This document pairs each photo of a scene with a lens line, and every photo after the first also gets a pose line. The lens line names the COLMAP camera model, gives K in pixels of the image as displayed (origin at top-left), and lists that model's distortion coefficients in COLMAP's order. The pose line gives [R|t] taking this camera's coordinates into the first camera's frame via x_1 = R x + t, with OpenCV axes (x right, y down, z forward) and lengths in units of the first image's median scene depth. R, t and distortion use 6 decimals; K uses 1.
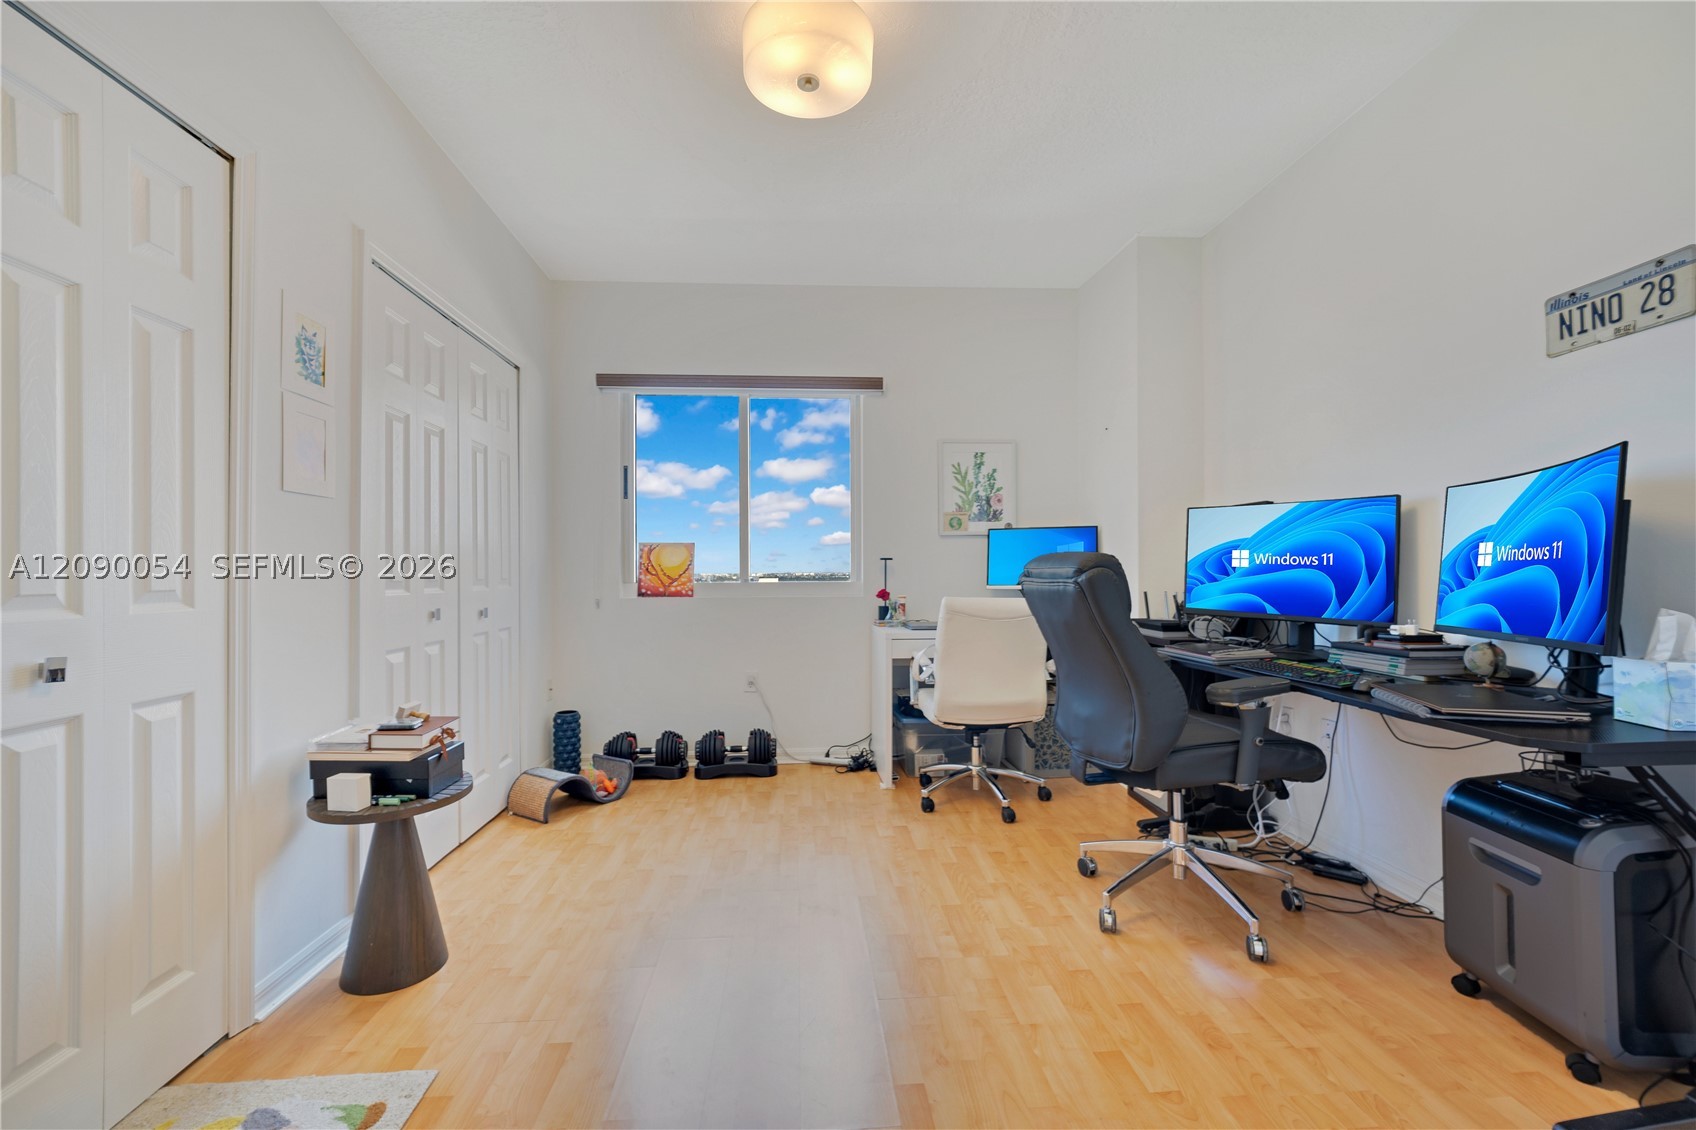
lens RADIAL K [[702.2, 0, 848.4], [0, 702.2, 559.4], [0, 0, 1]] dist [-0.013785, -0.000224]
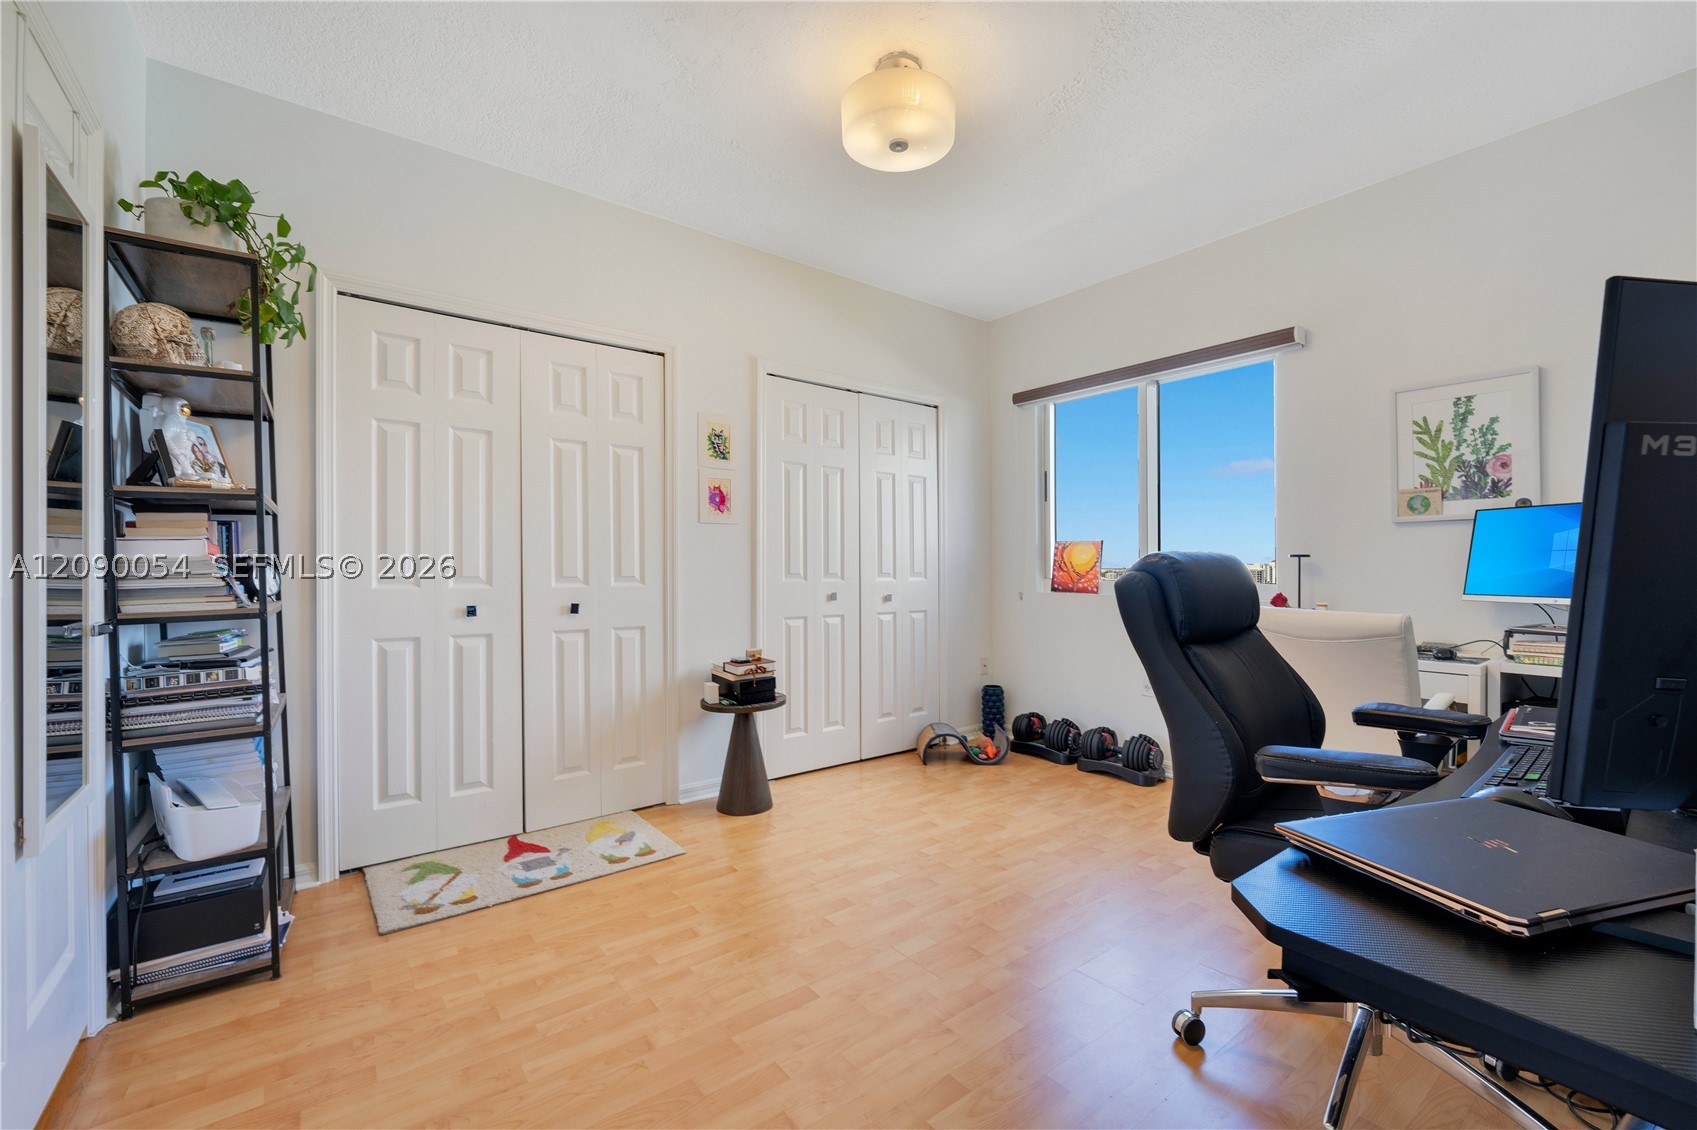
lens RADIAL K [[702.6, 0, 857.0], [0, 702.6, 563.3], [0, 0, 1]] dist [-0.013785, -0.000224]
pose [[0.553218, 0.005219, -0.833020, 0.434066], [0.007425, 0.999910, 0.011196, -0.004409], [0.833004, -0.012379, 0.553129, 0.148643]]
